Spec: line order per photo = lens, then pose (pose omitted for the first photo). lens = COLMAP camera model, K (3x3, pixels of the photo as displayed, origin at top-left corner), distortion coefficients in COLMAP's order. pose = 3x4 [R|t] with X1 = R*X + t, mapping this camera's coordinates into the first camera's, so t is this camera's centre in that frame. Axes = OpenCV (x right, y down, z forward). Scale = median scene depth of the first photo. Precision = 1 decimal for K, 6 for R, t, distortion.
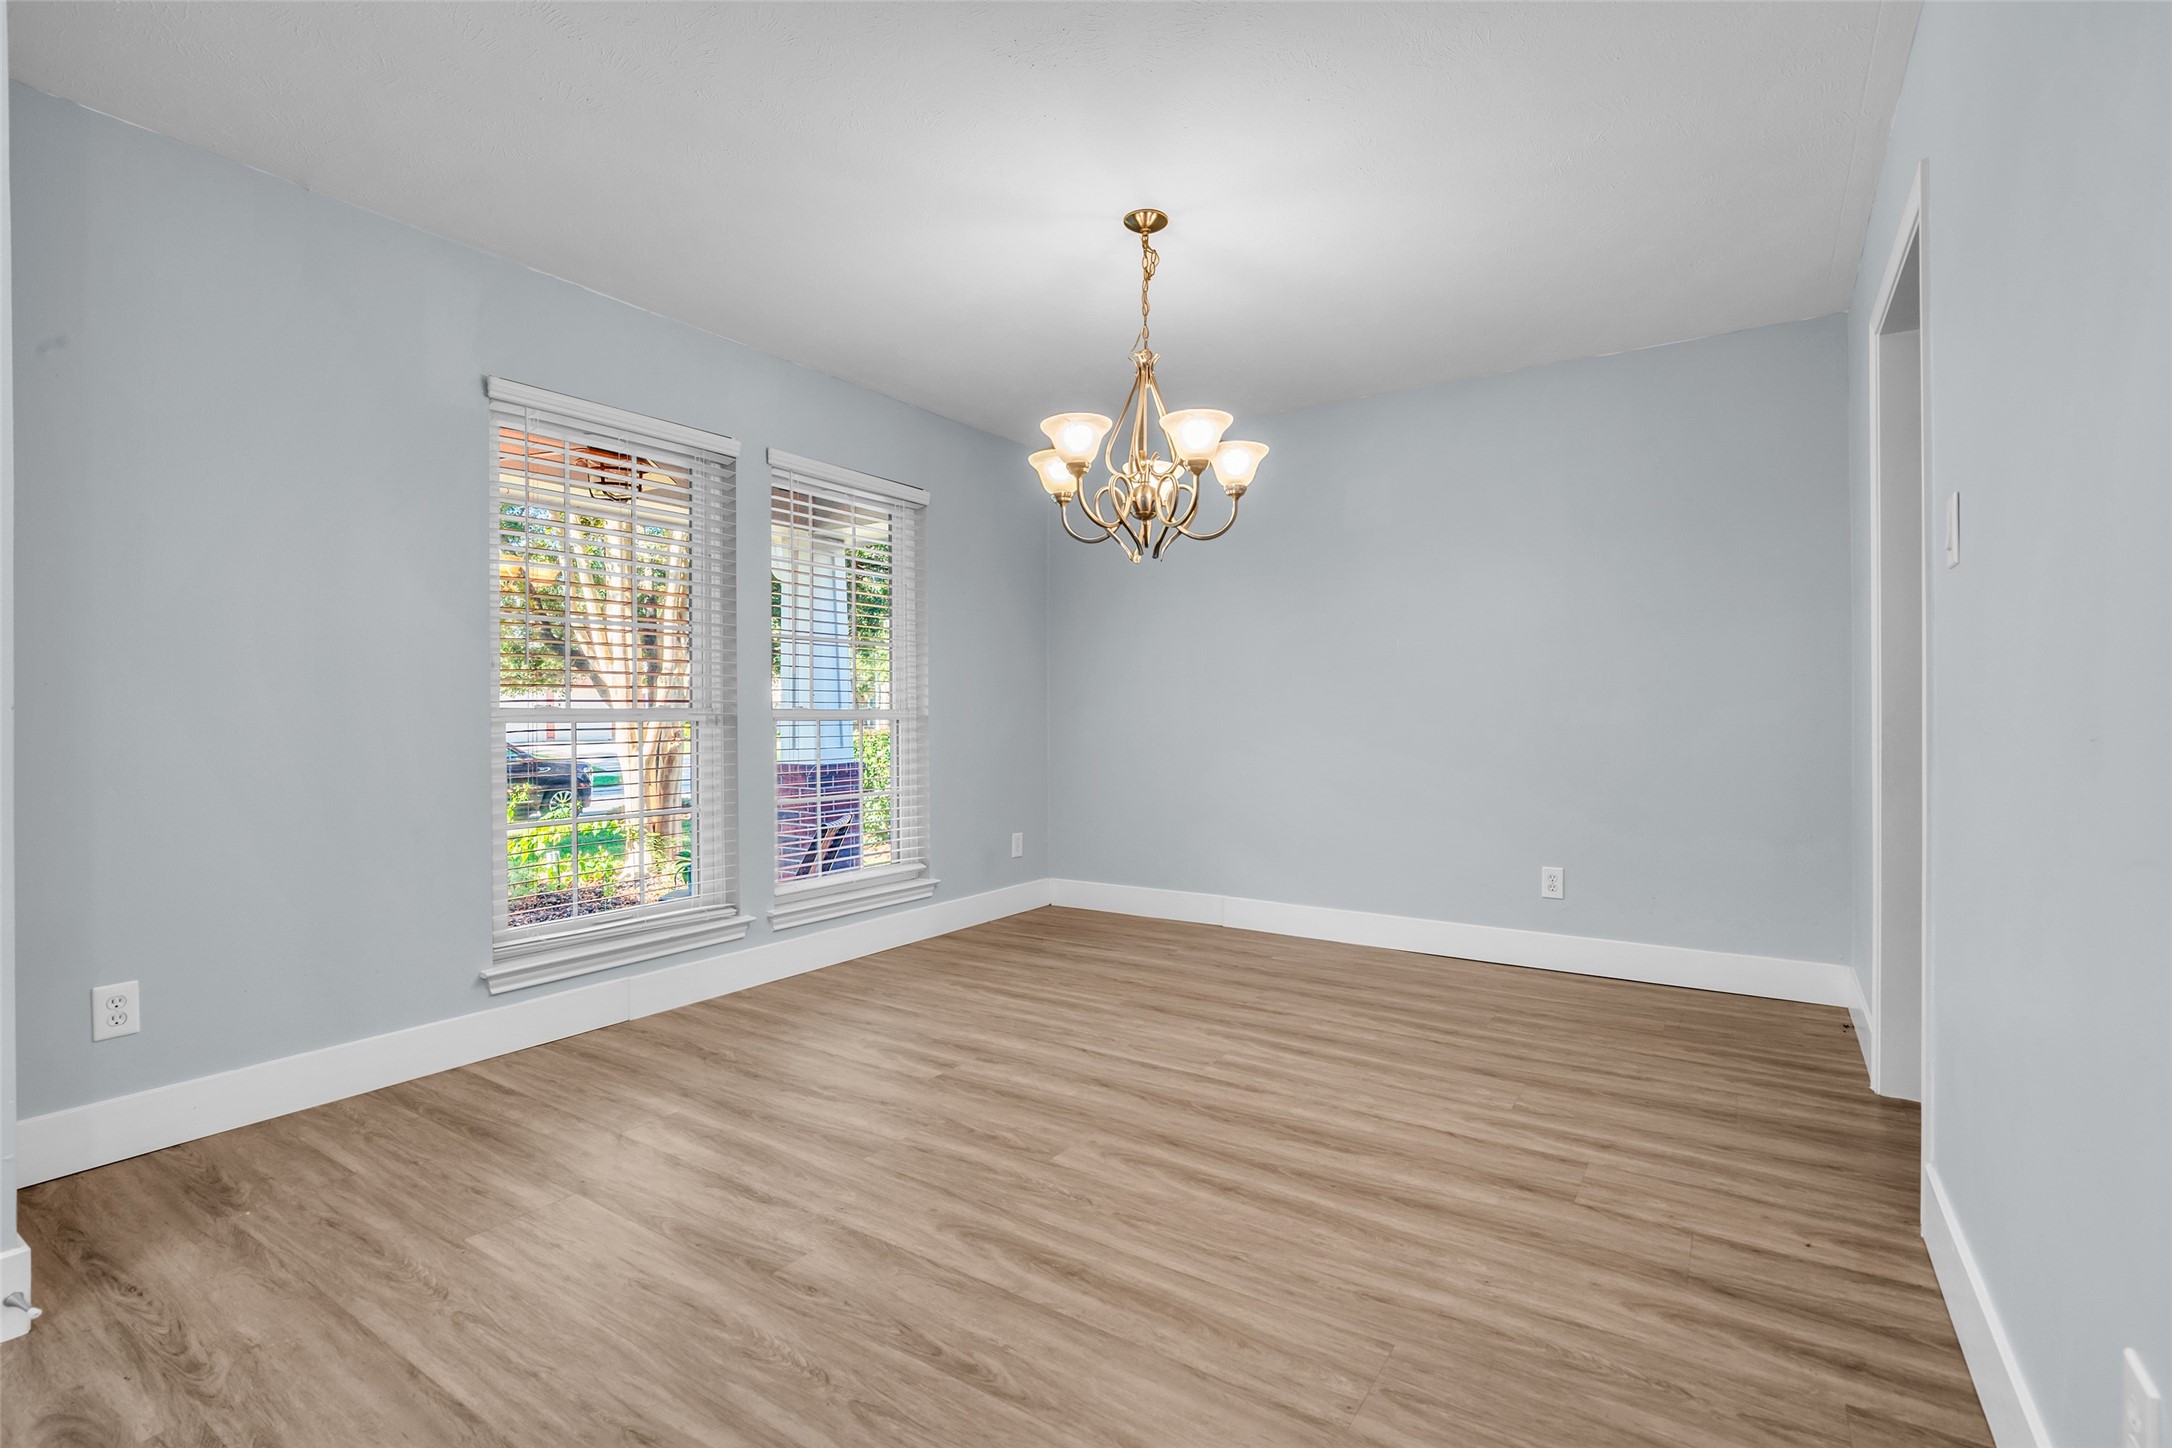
lens RADIAL K [[1009.9, 0, 1071.4], [0, 1009.9, 726.5], [0, 0, 1]] dist [-0.015707, 0.007568]
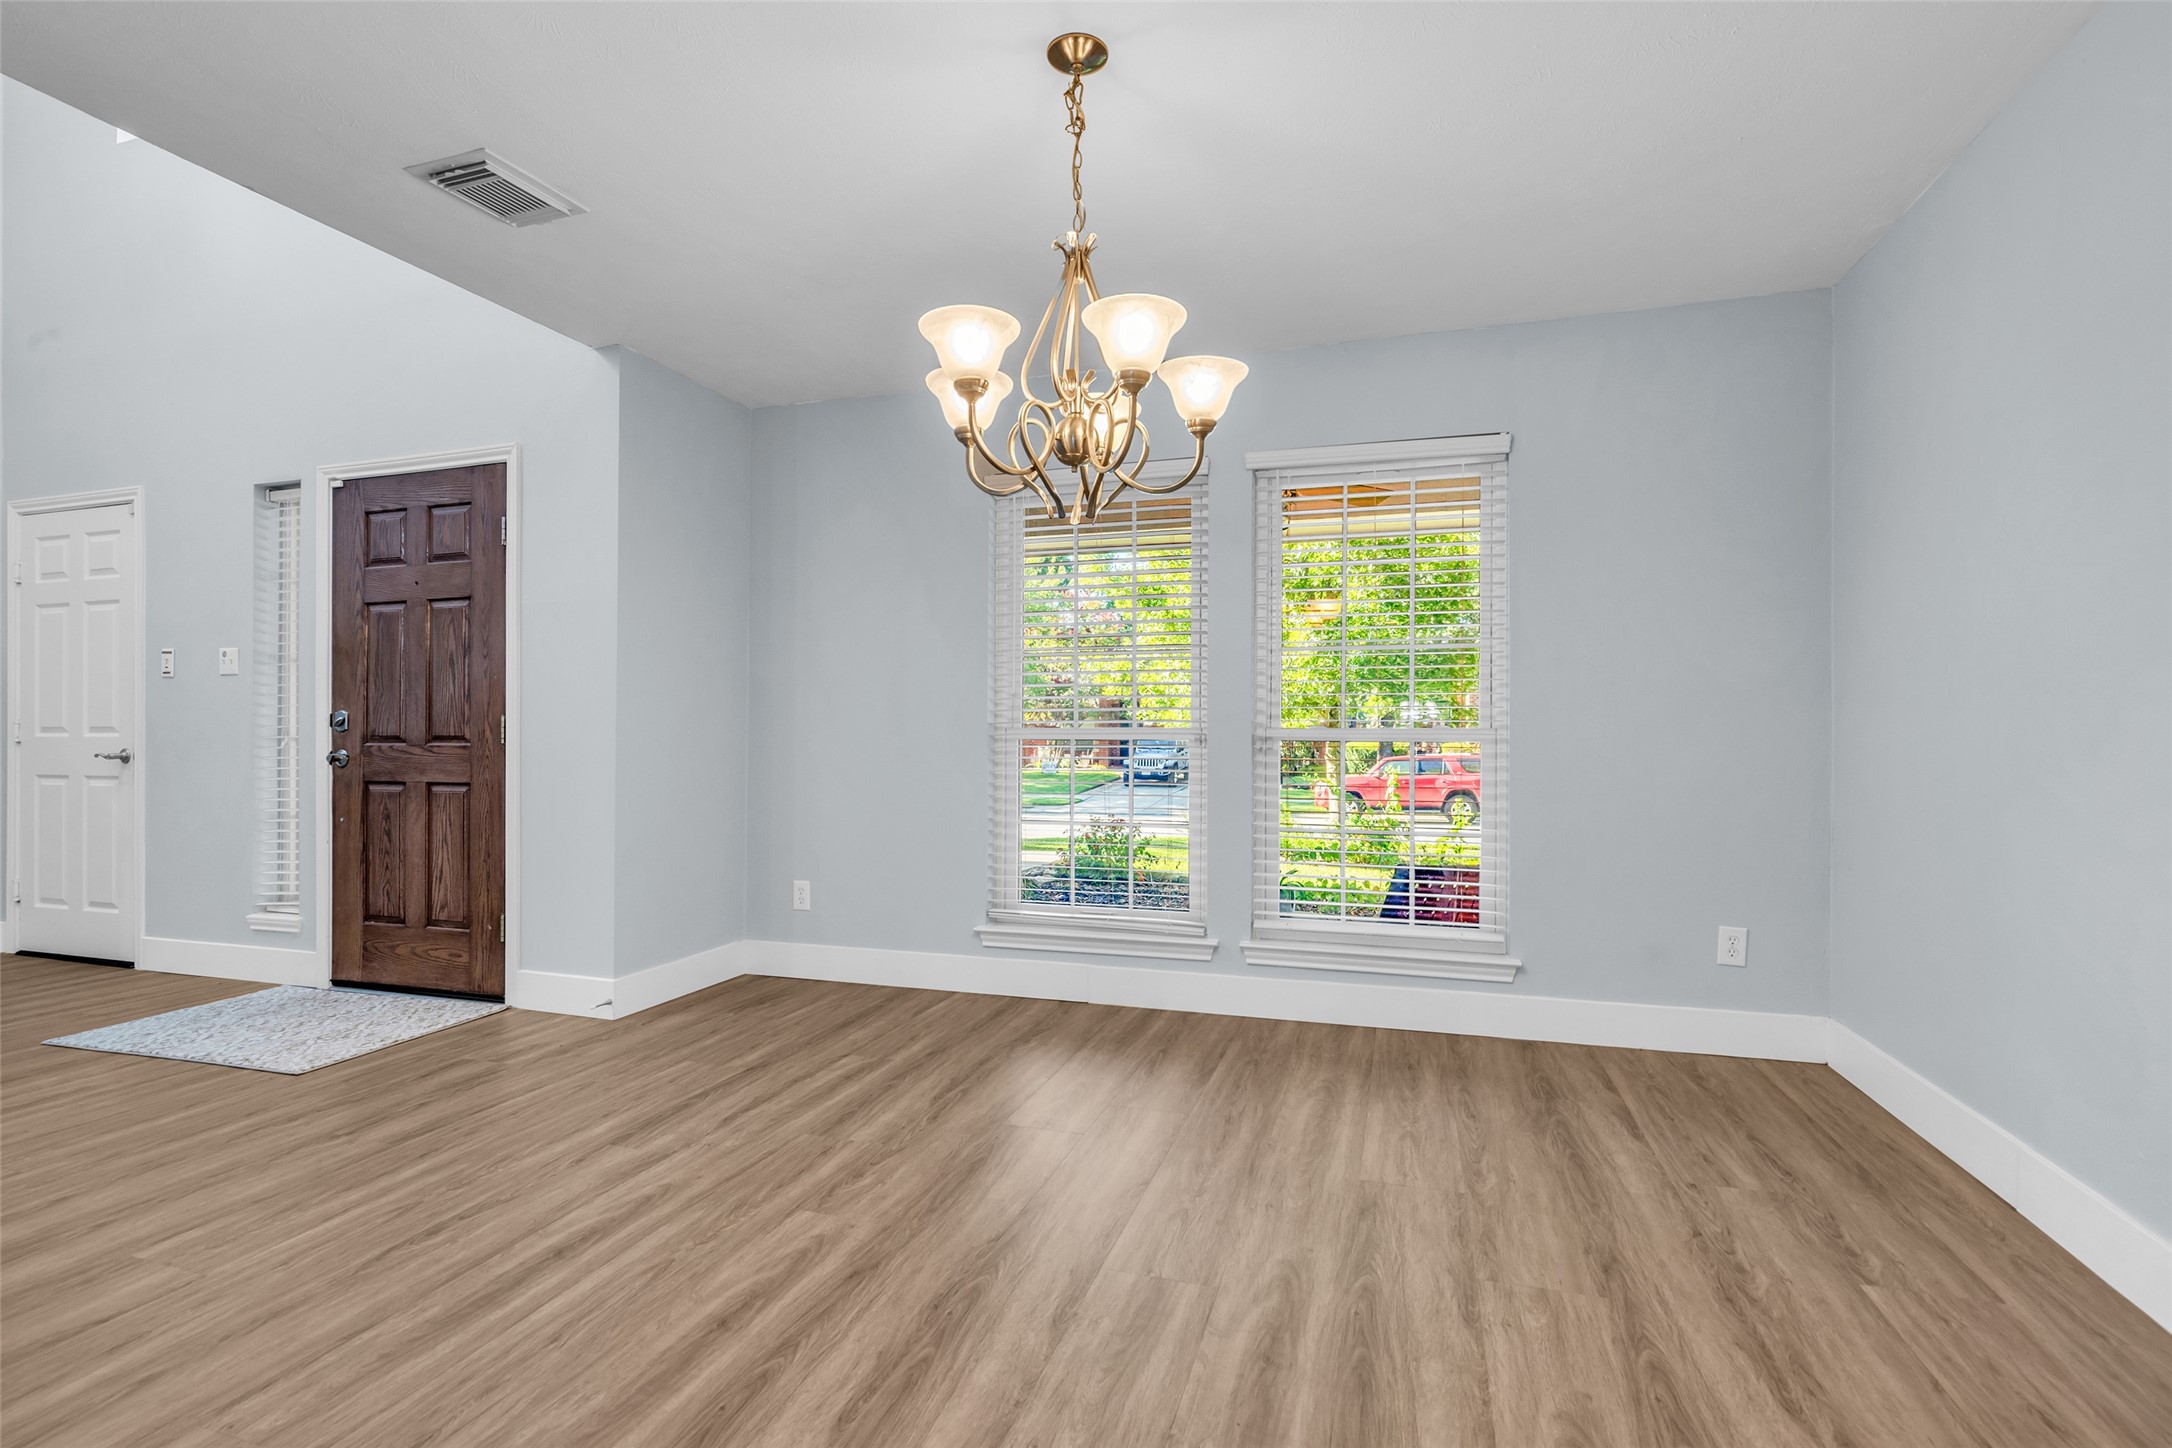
lens RADIAL K [[1009.9, 0, 1071.4], [0, 1009.9, 726.5], [0, 0, 1]] dist [-0.015707, 0.007568]
pose [[0.270717, -0.004553, -0.962648, 0.831491], [-0.011648, 0.999900, -0.008005, -0.010451], [0.962589, 0.013380, 0.270637, 0.865732]]
